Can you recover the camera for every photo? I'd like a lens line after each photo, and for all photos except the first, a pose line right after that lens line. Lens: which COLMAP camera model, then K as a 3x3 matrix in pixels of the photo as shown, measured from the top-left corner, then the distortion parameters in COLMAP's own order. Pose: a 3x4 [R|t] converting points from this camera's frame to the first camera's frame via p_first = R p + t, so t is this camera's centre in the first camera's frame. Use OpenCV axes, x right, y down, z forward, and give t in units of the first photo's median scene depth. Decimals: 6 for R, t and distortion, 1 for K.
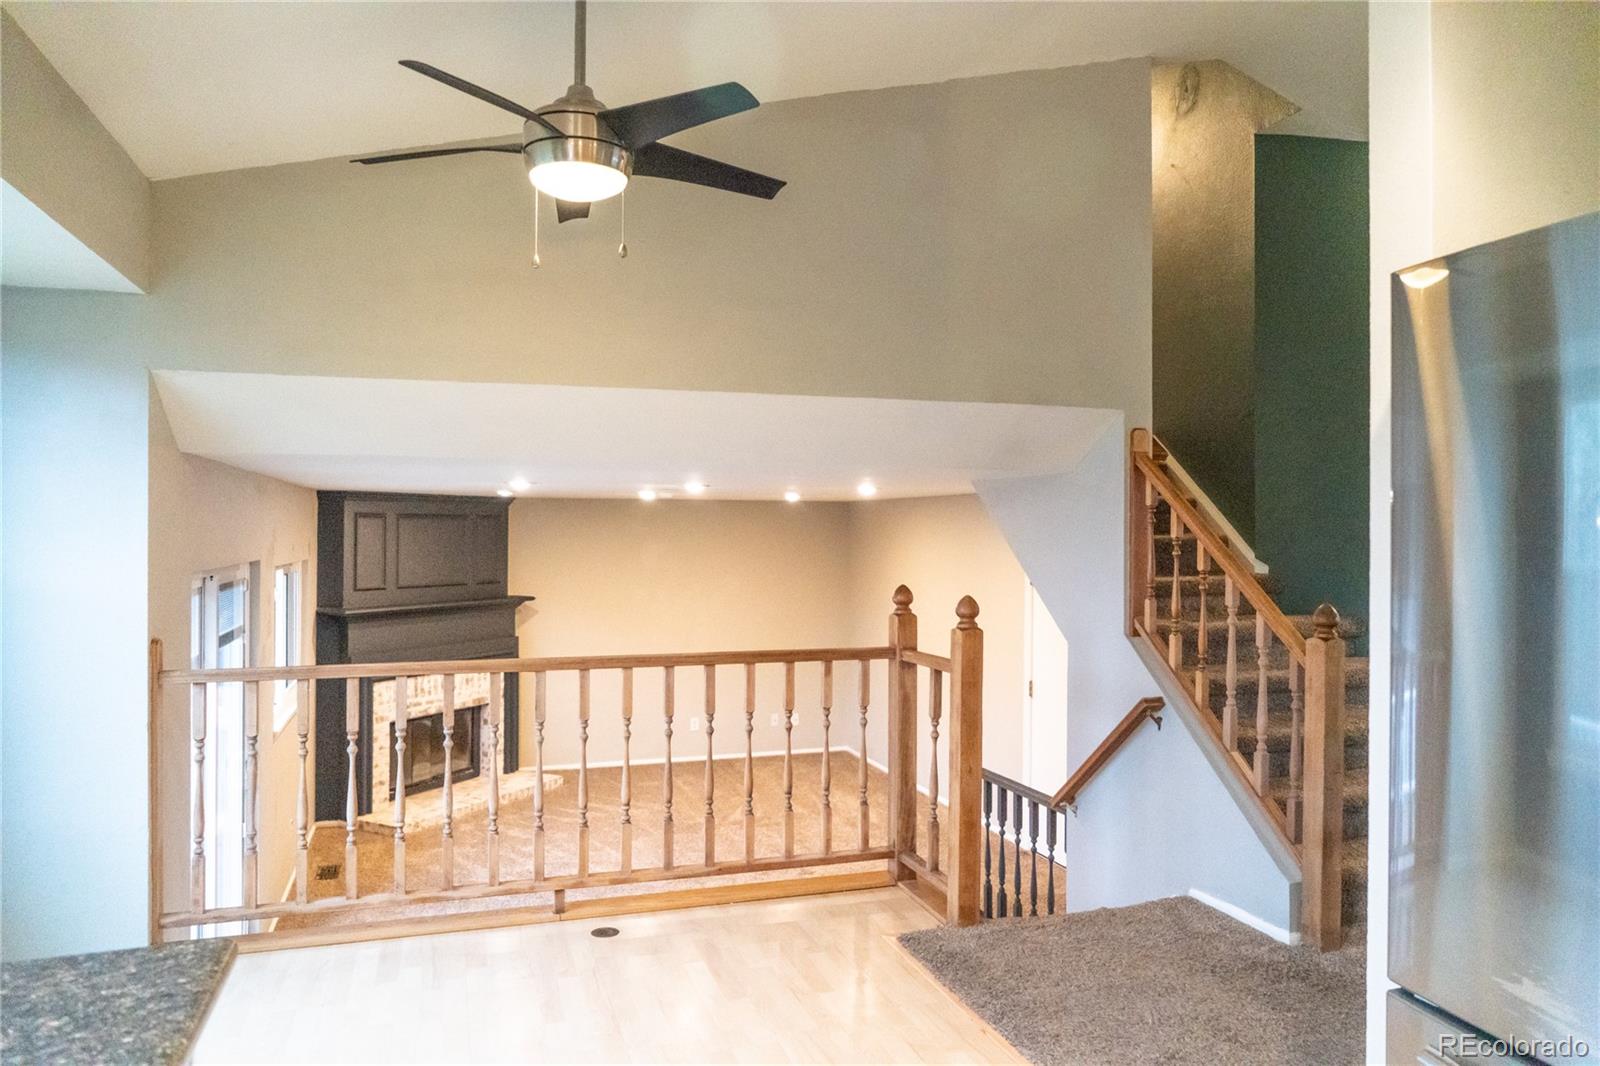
lens RADIAL K [[1075.2, 0, 801.9], [0, 1075.2, 527.5], [0, 0, 1]] dist [-0.017642, -0.001469]
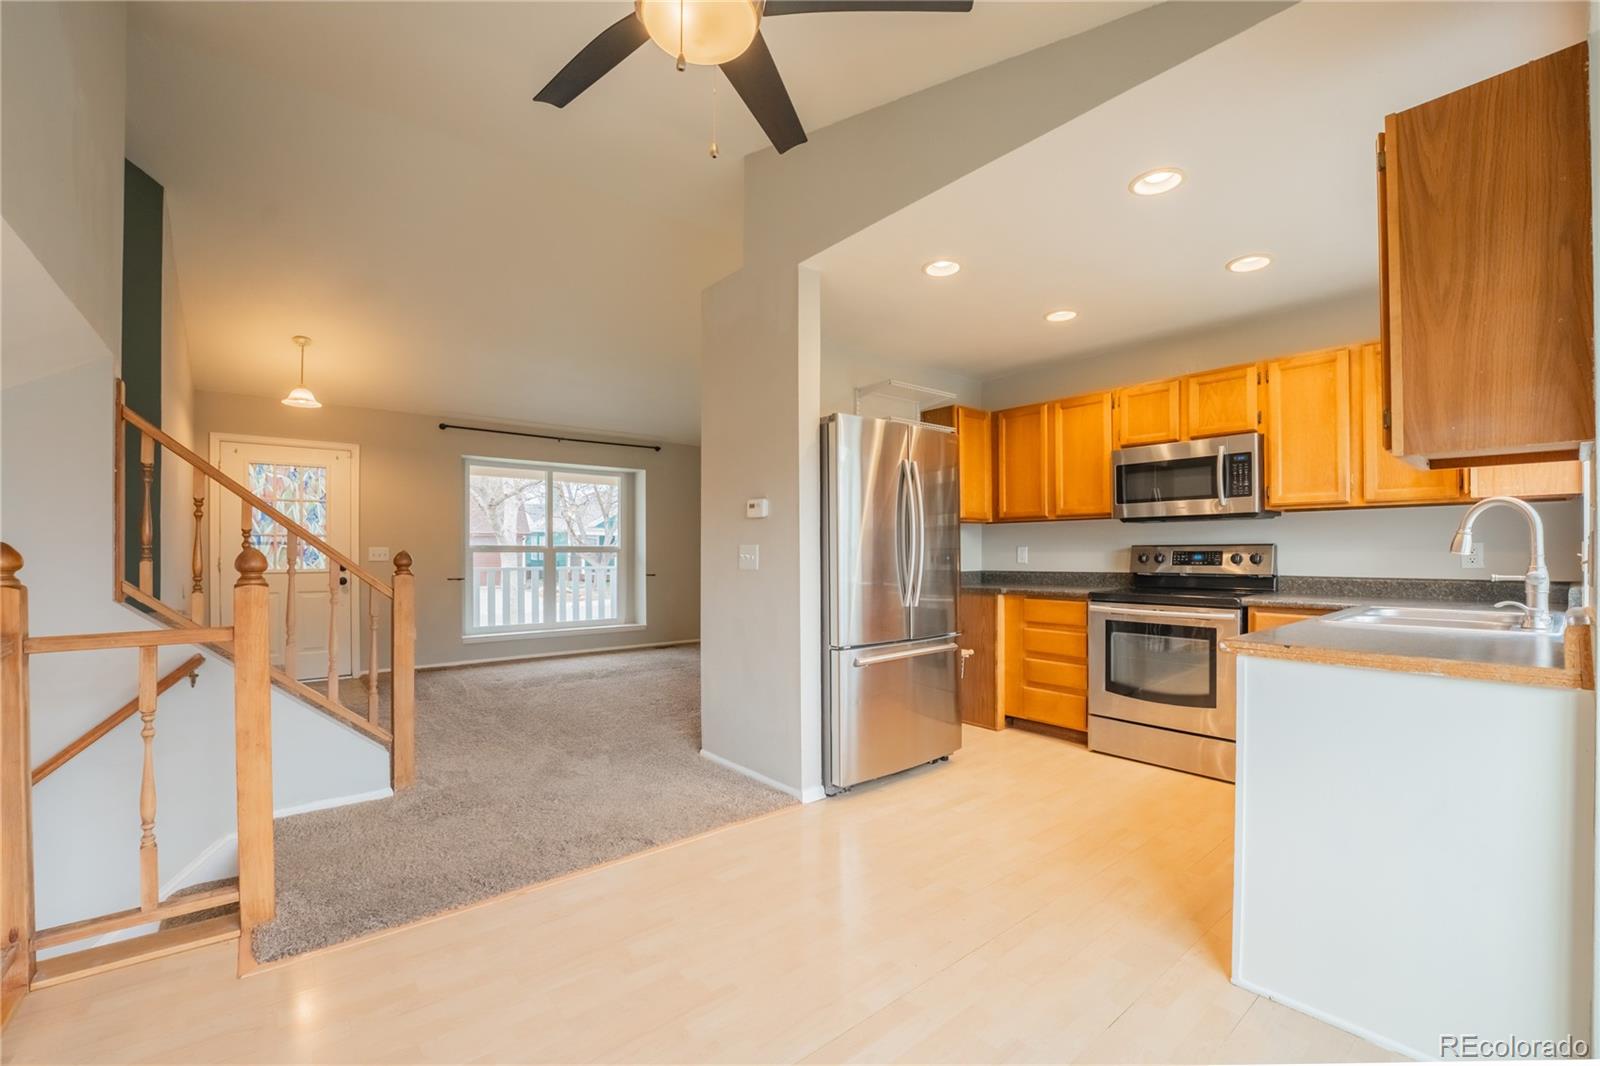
lens RADIAL K [[659.9, 0, 797.6], [0, 659.9, 552.4], [0, 0, 1]] dist [-0.024158, 0.000343]
pose [[-0.352509, -0.007016, 0.935782, -0.438369], [-0.004240, 0.999974, 0.005900, 0.054894], [-0.935799, -0.001888, -0.352530, 0.675827]]
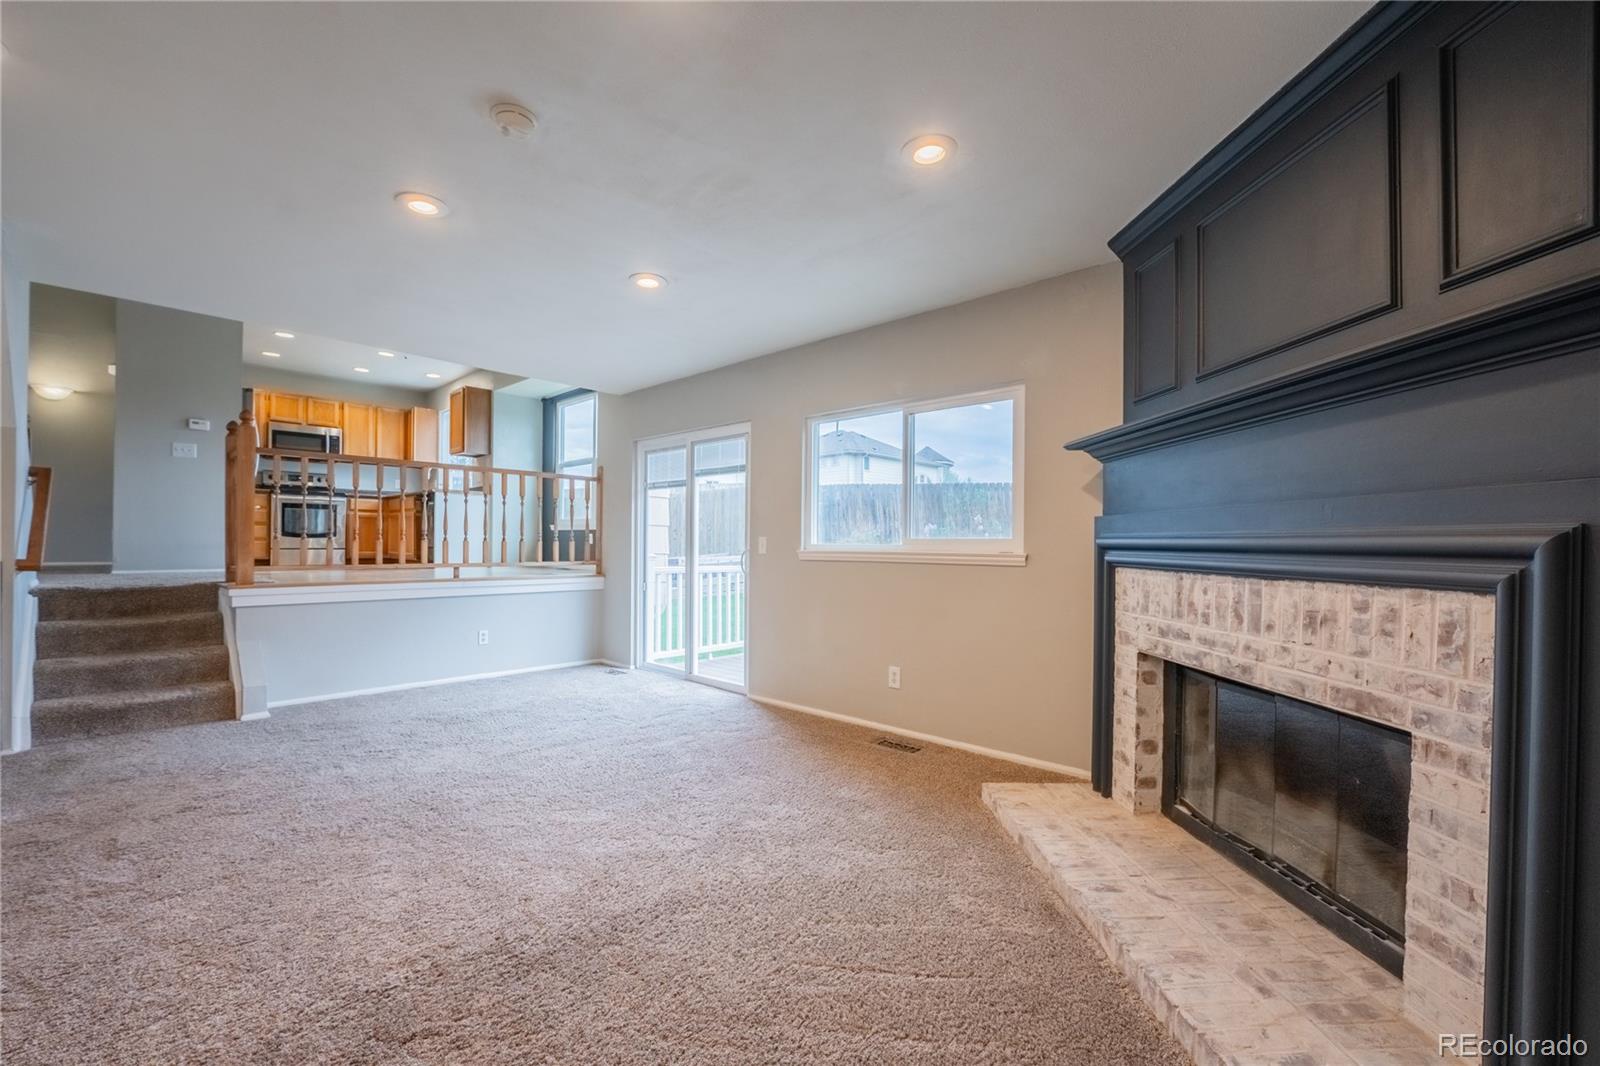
lens RADIAL K [[651.7, 0, 792.4], [0, 651.7, 540.9], [0, 0, 1]] dist [-0.022166, 0.000071]
pose [[-0.879456, -0.016373, -0.475699, -0.174387], [-0.013121, 0.999862, -0.010156, 0.255032], [0.475800, -0.002690, -0.879549, 2.260394]]
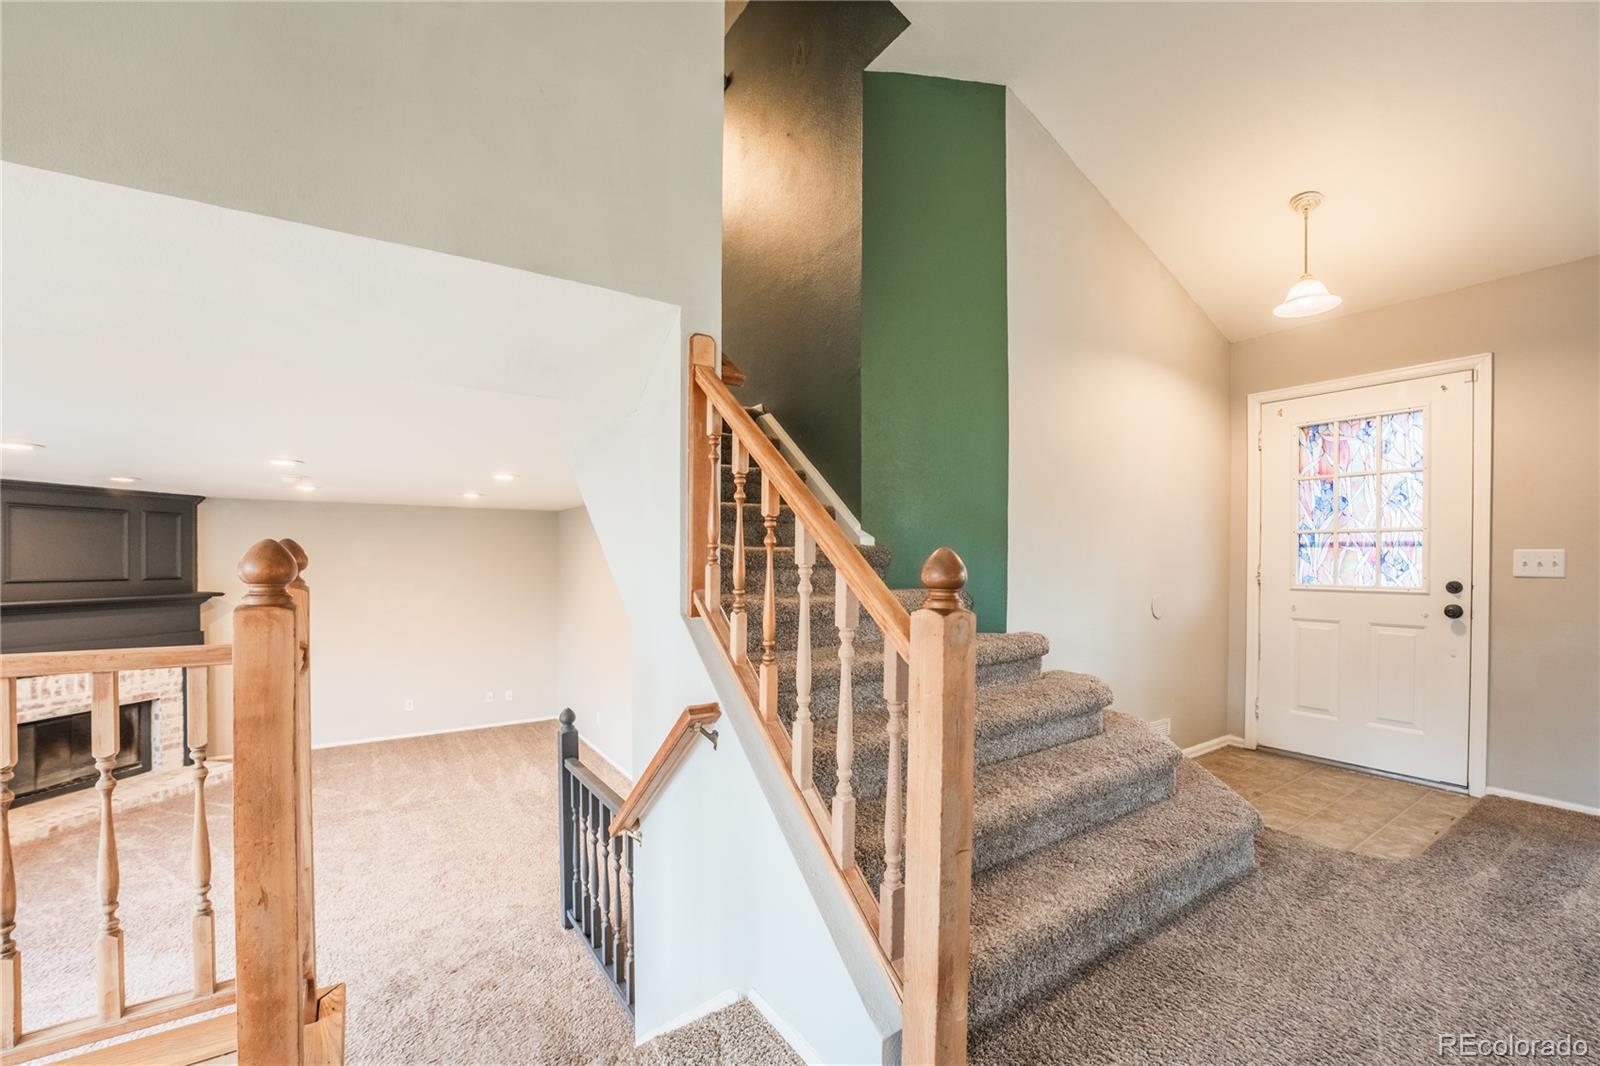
lens RADIAL K [[648.9, 0, 794.8], [0, 648.9, 563.0], [0, 0, 1]] dist [-0.021590, 0.000603]
pose [[0.965529, -0.003403, 0.260274, 0.272781], [-0.000090, 0.999910, 0.013408, 0.061984], [-0.260296, -0.012970, 0.965442, 0.579598]]
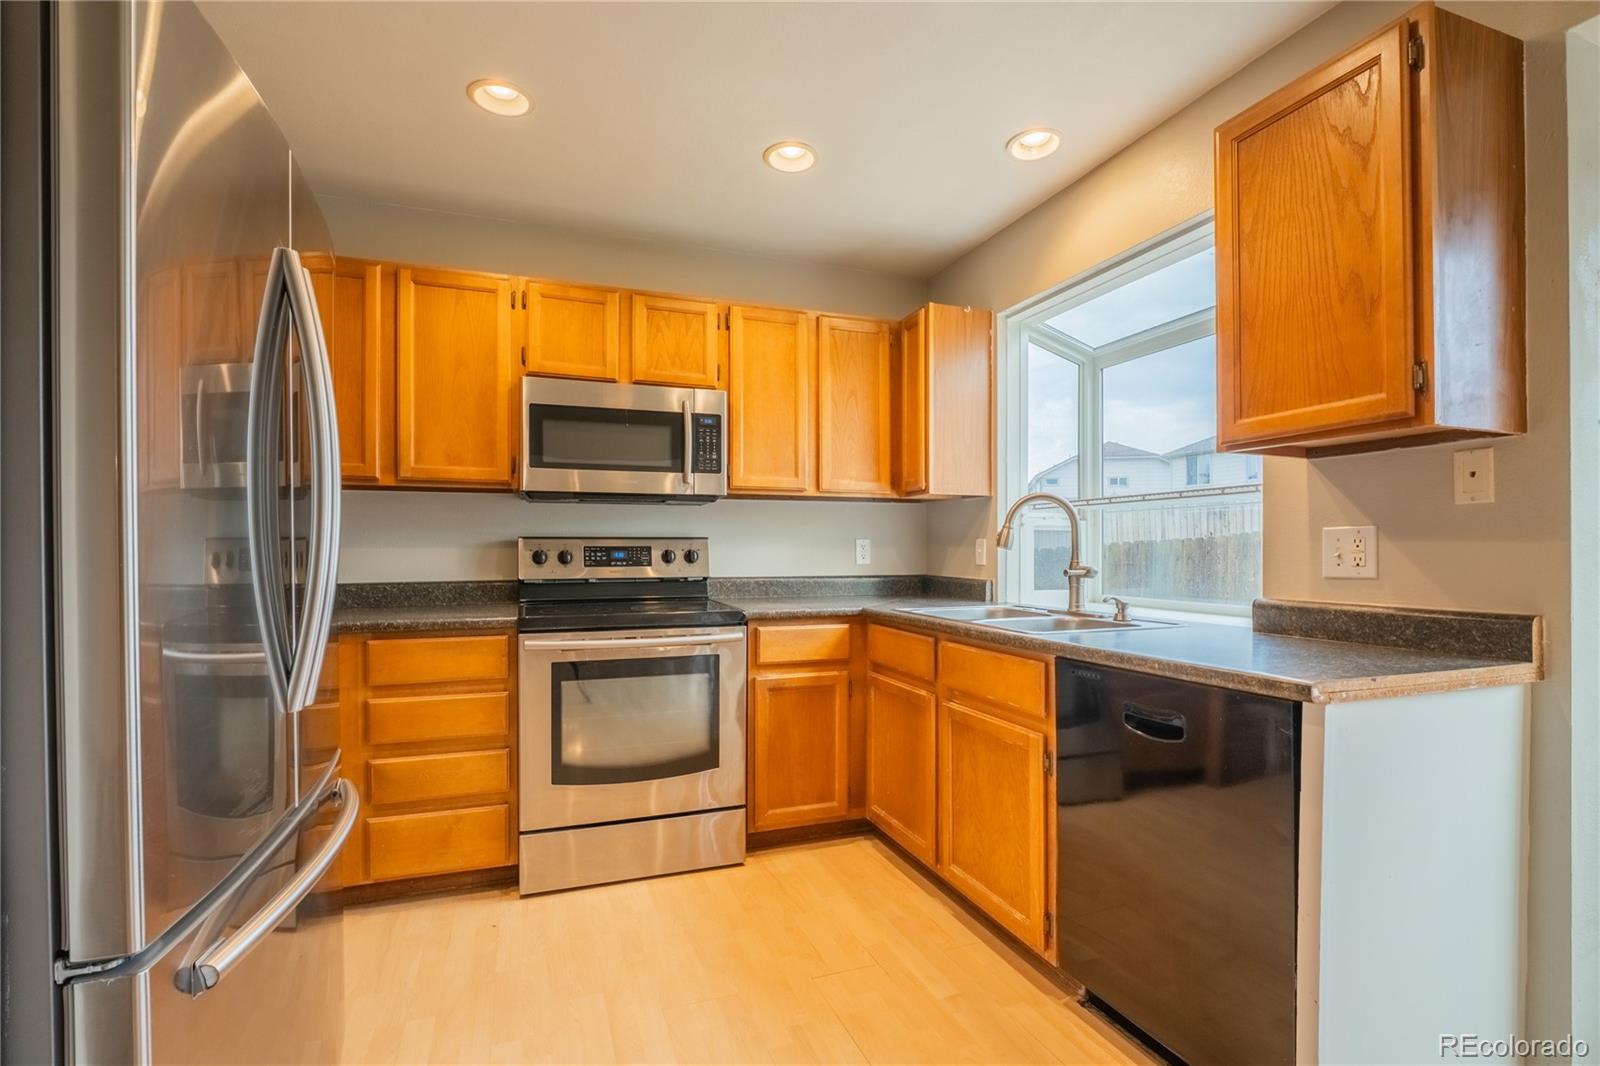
lens RADIAL K [[742.5, 0, 801.1], [0, 742.5, 552.8], [0, 0, 1]] dist [-0.016032, 0.000233]
pose [[-0.999544, -0.006714, -0.029442, 0.055724], [-0.006697, 0.999977, -0.000675, 0.061747], [0.029445, -0.000478, -0.999566, 0.565256]]
